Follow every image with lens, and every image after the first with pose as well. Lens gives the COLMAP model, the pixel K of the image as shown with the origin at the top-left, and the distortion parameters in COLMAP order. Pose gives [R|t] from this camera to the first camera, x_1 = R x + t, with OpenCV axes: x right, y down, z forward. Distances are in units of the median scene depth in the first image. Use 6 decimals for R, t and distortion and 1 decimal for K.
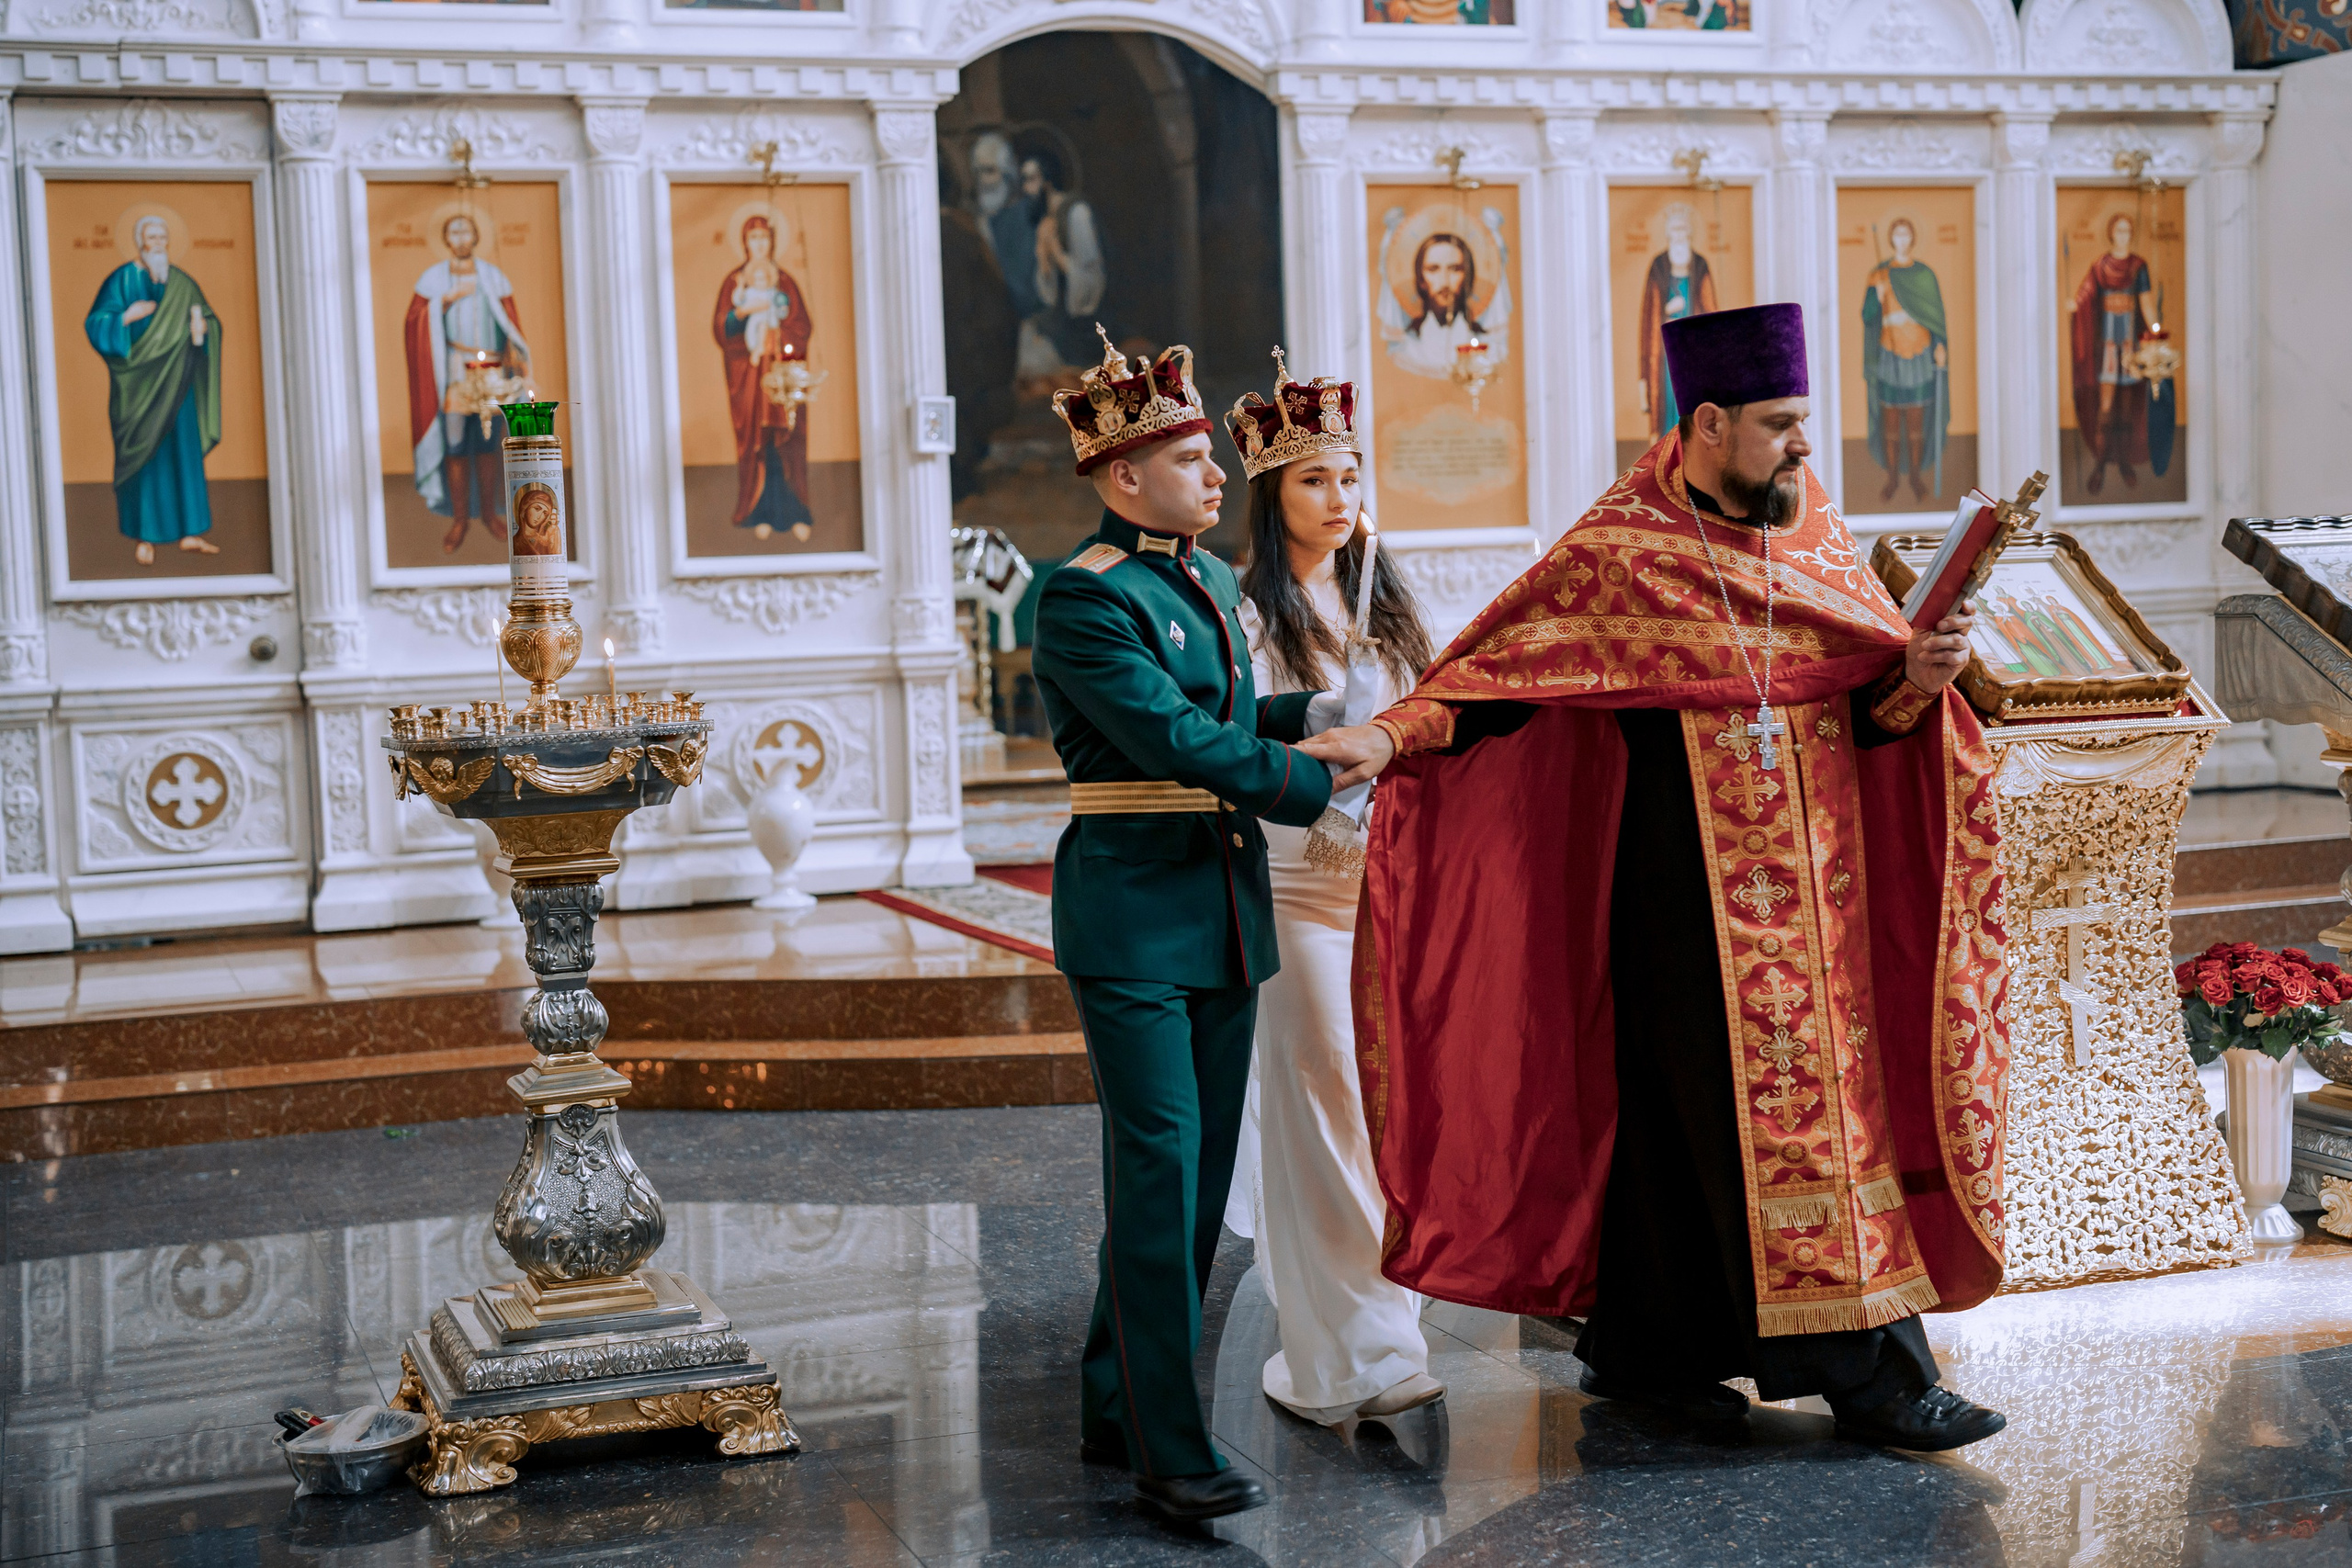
lens RADIAL K [[3276.0, 0, 1176.0], [0, 3276.0, 784.0], [0, 0, 1]] dist [-0.003071, 0.106214]
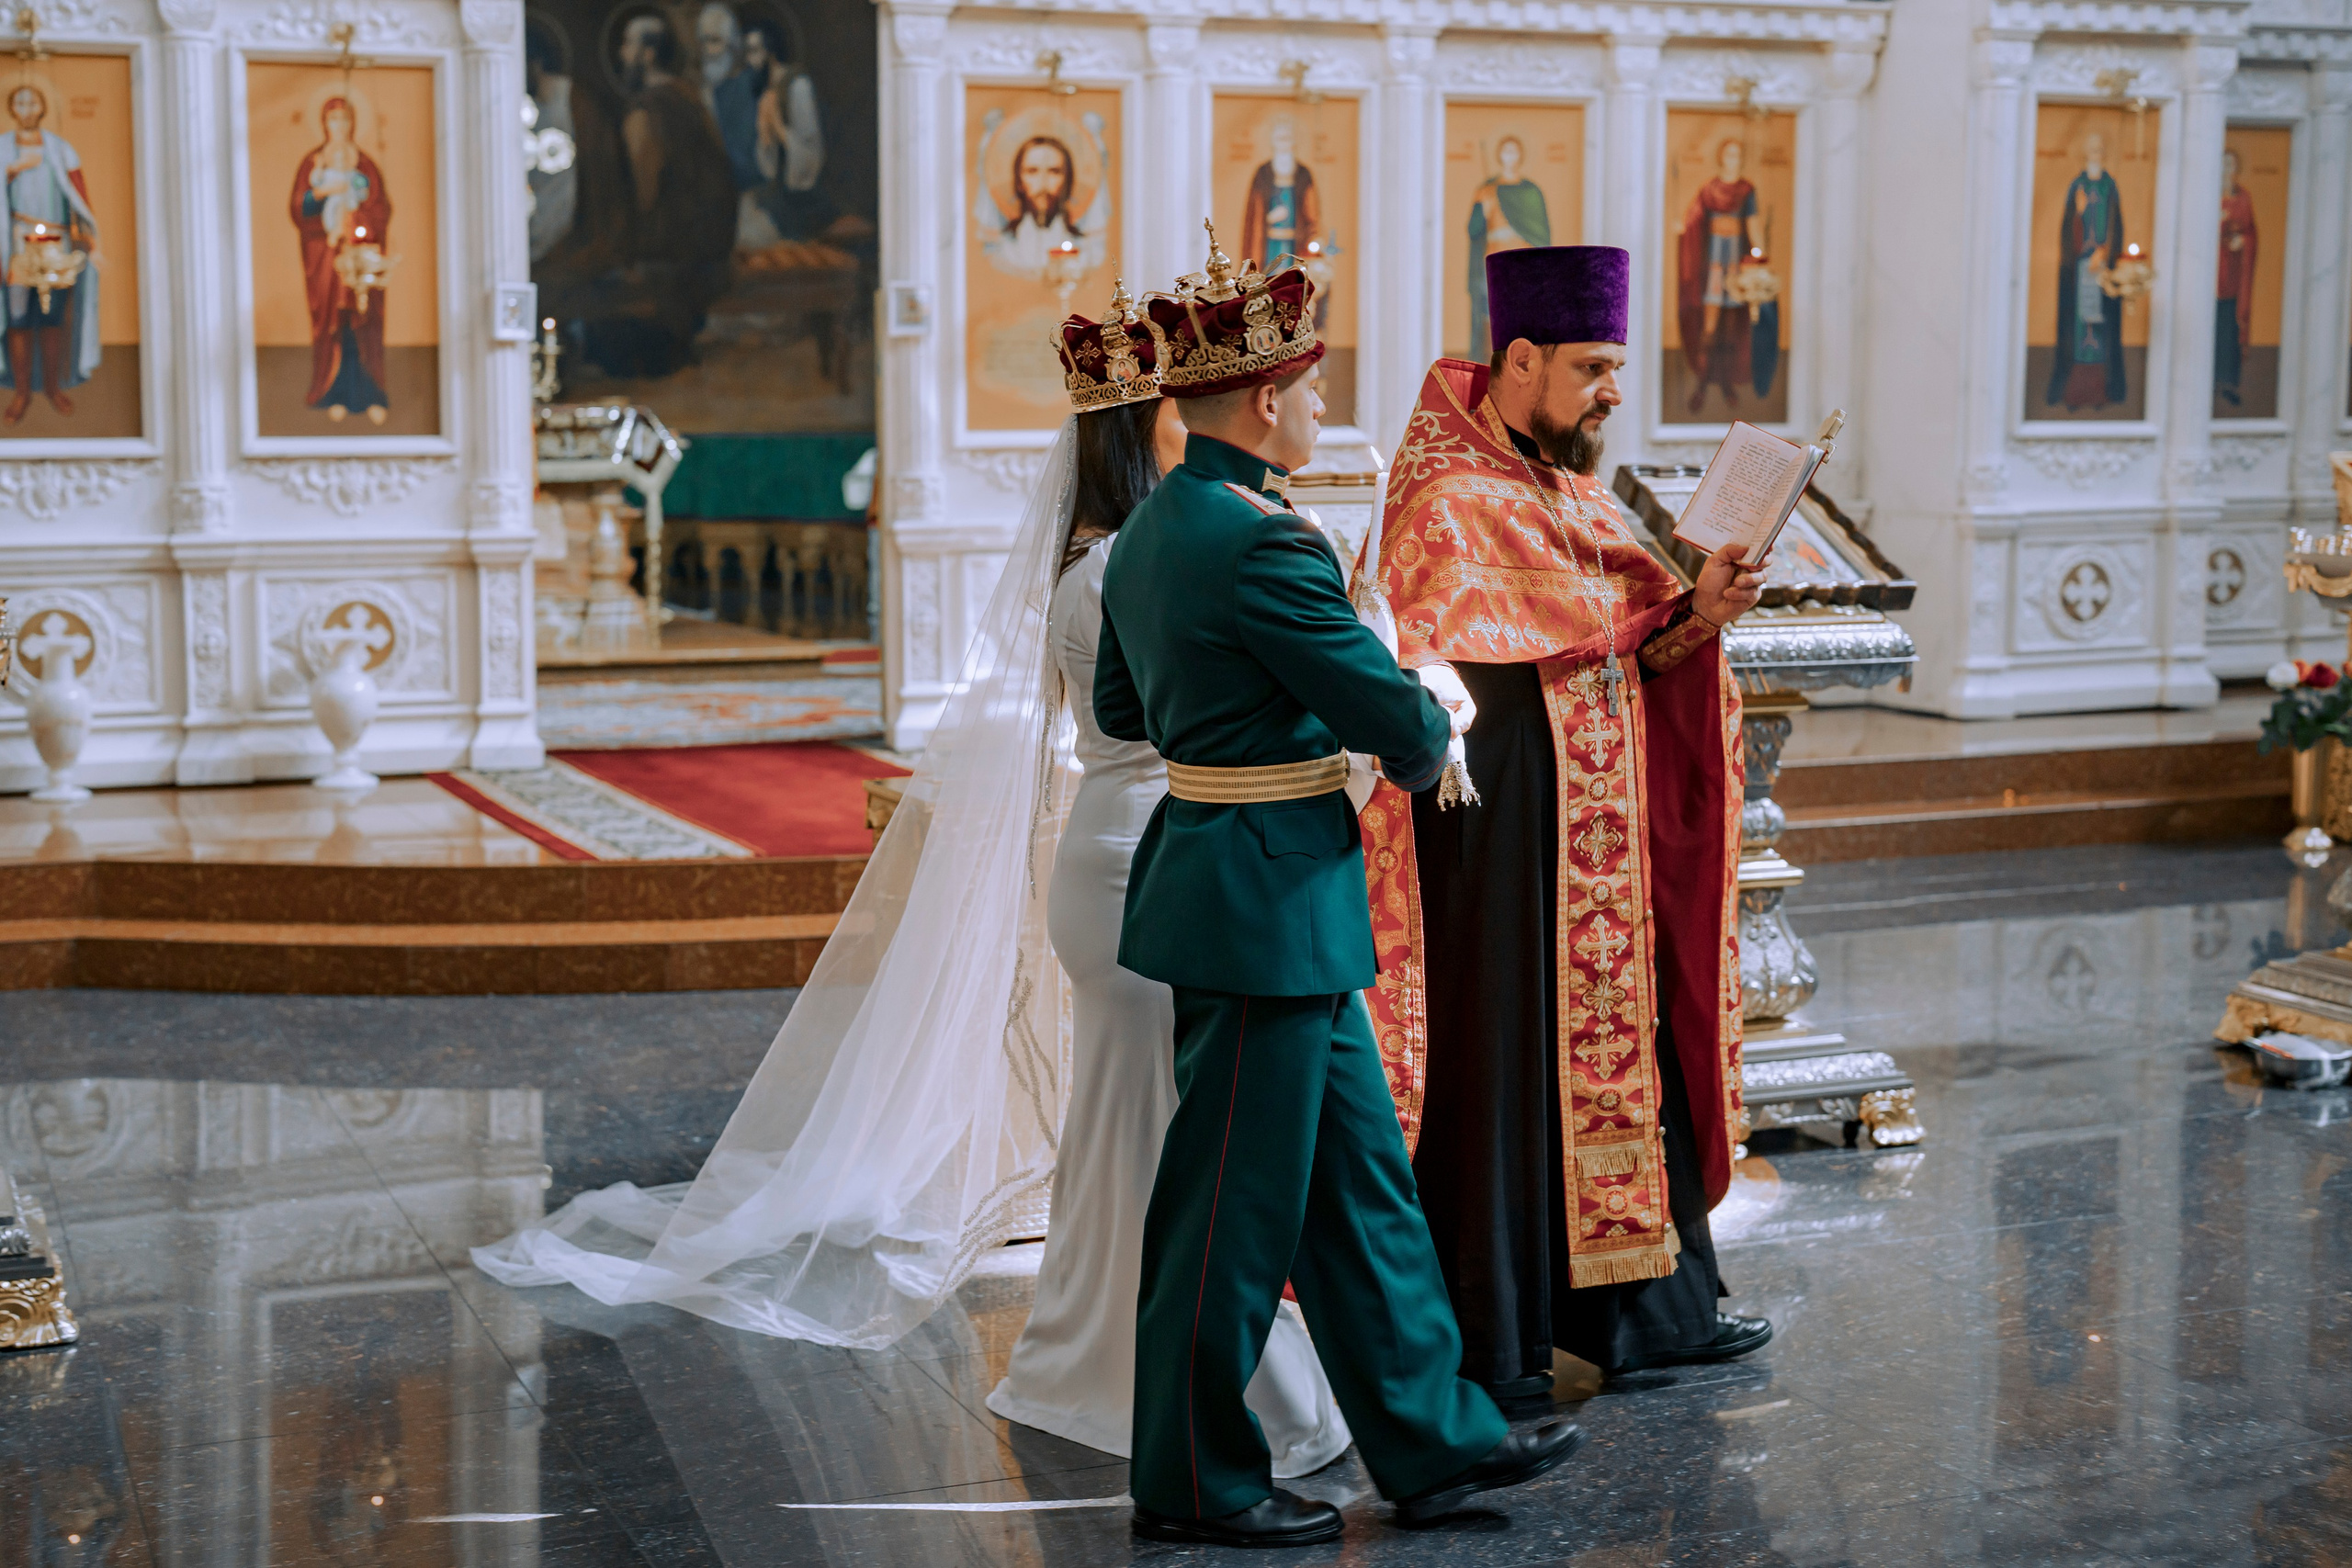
lens RADIAL K [[3276.0, 0, 1176.0], [0, 3276.0, 784.0], [0, 0, 1]] dist [-0.003071, 0.106214]
pose [[0.998896, 0.028034, 0.037703, 0.095610], [-0.029612, 0.998680, 0.041959, -0.012973], [-0.036477, -0.043029, 0.998408, -0.019964]]
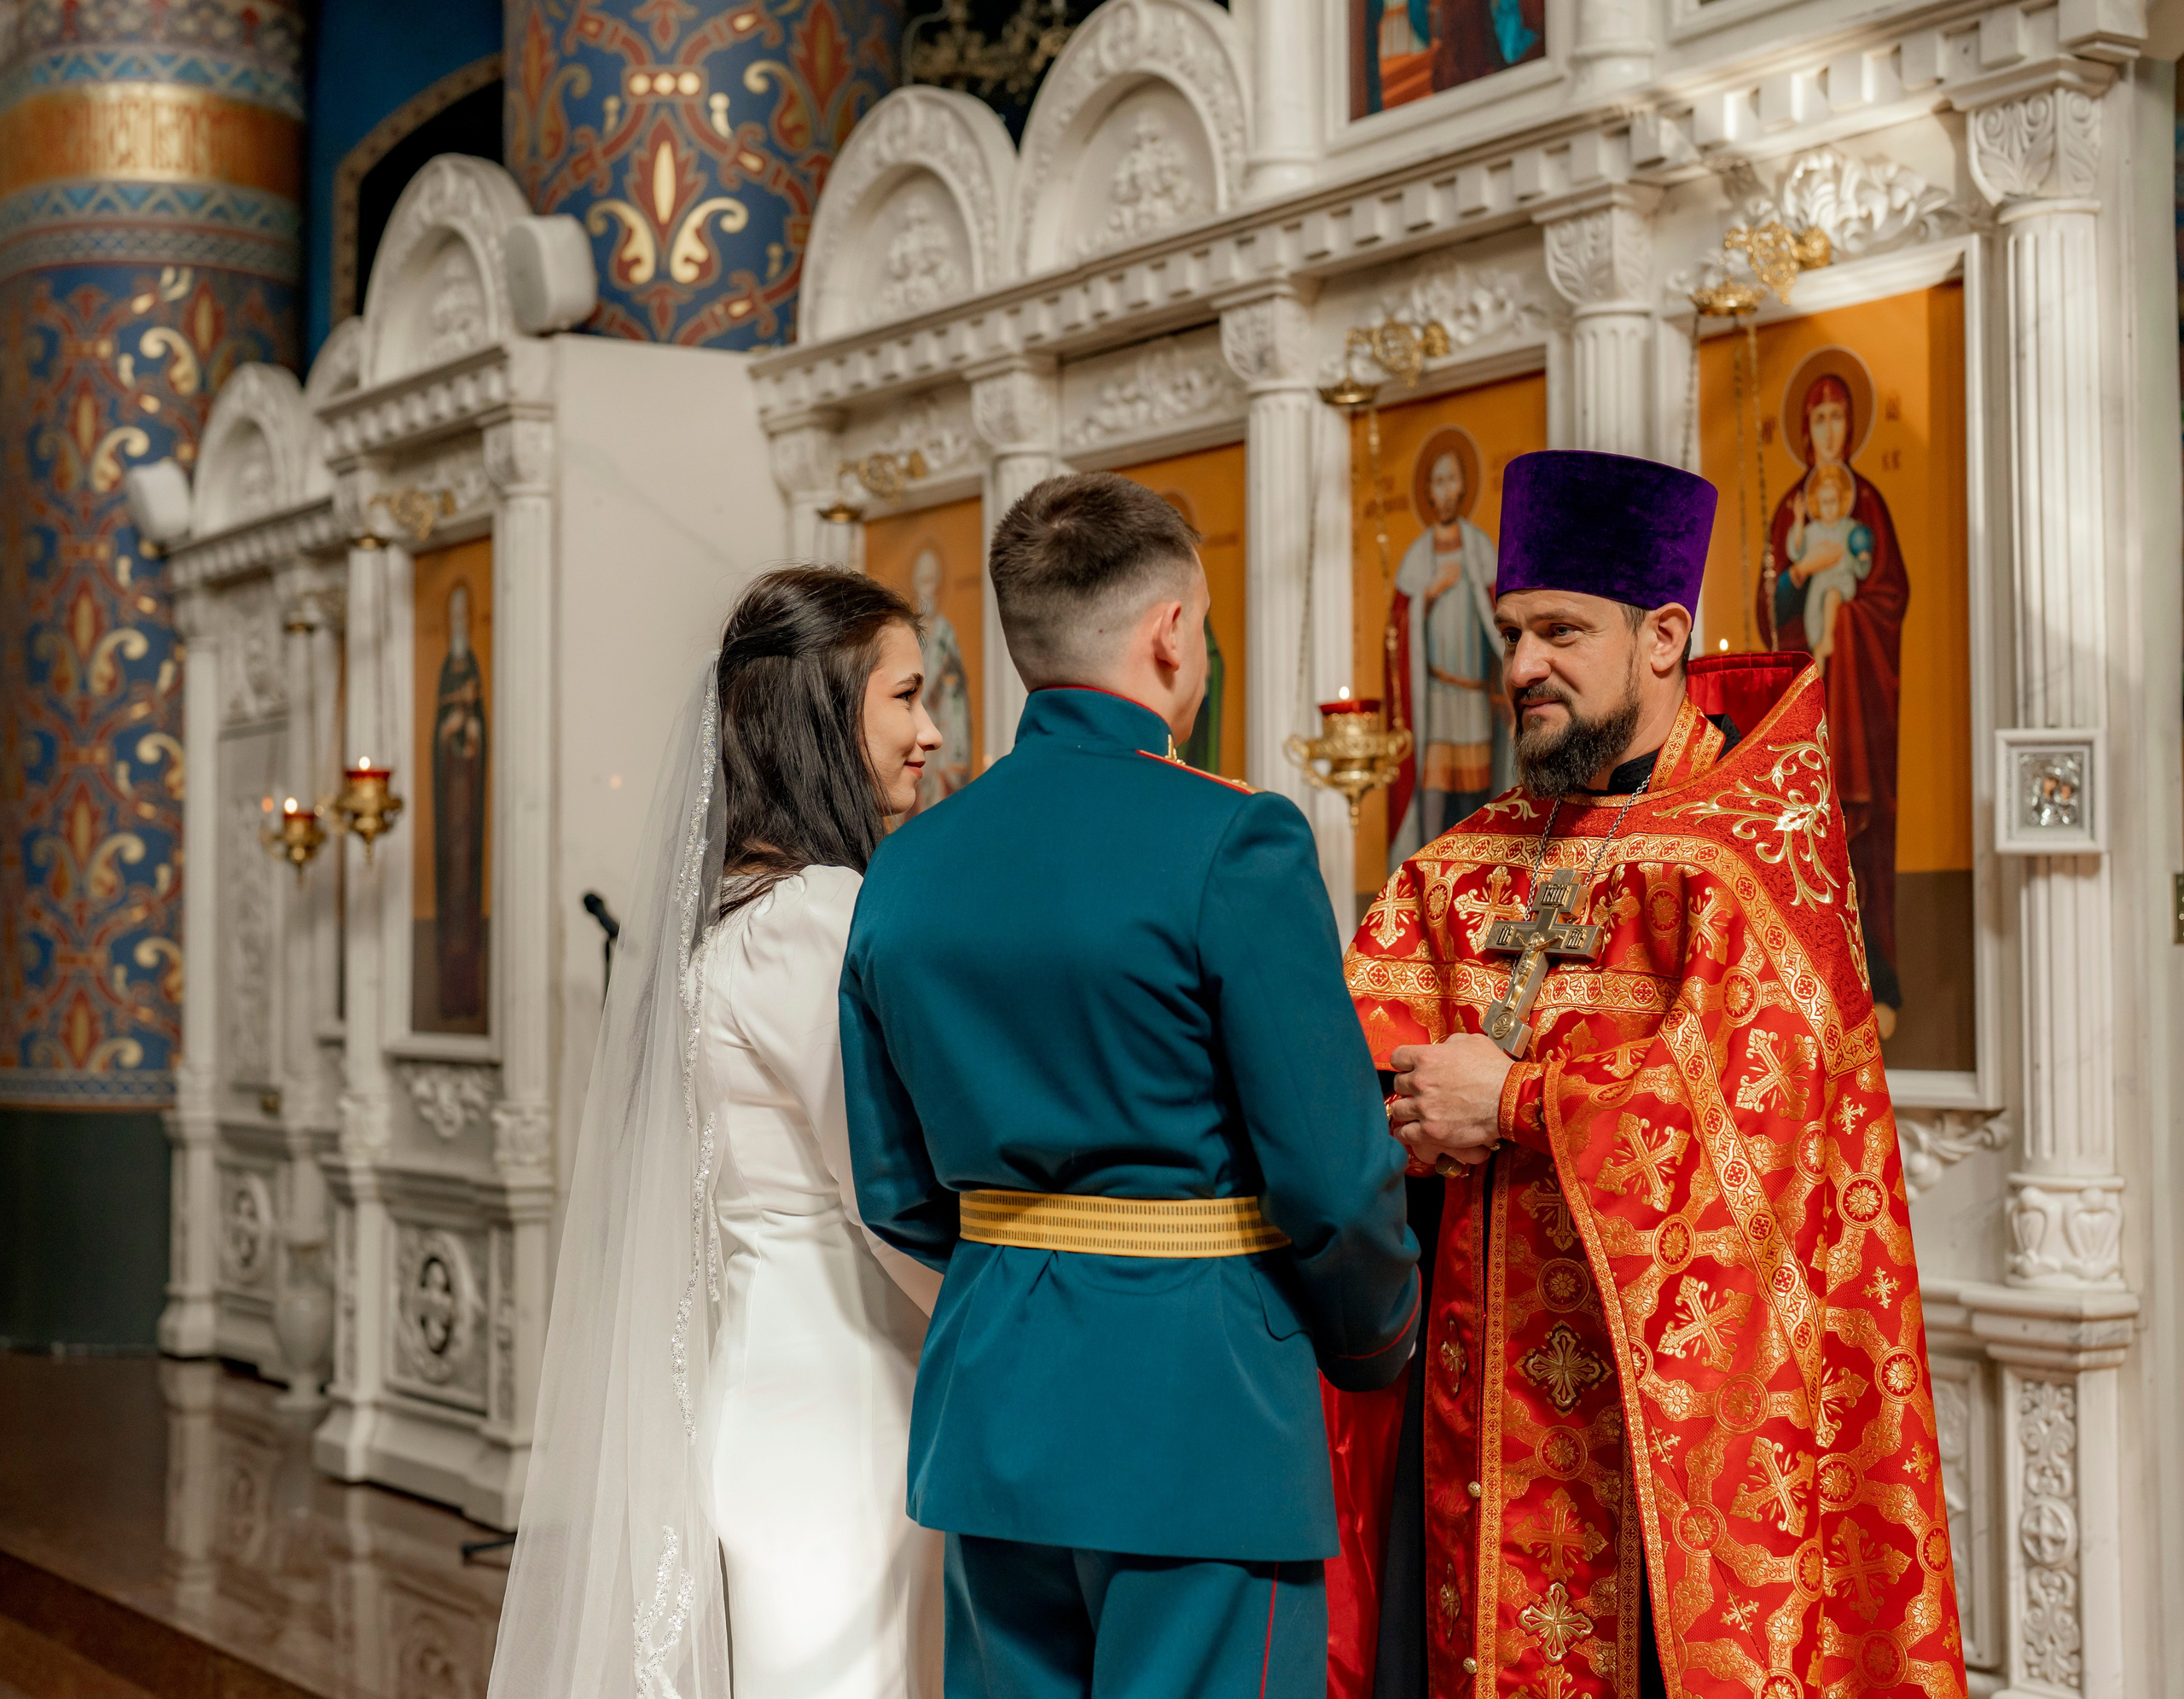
lens RADIAL K [[3471.9, 0, 1092.0], [0, 3471.9, 849.5], [0, 0, 1]] dist [-0.007646, -0.029219]
pose [[0.227206, 0.000986, -0.973846, 0.348498], [-0.076346, 0.996940, -0.016803, -0.084016], [0.970850, 0.078167, 0.226586, 0.767977]]
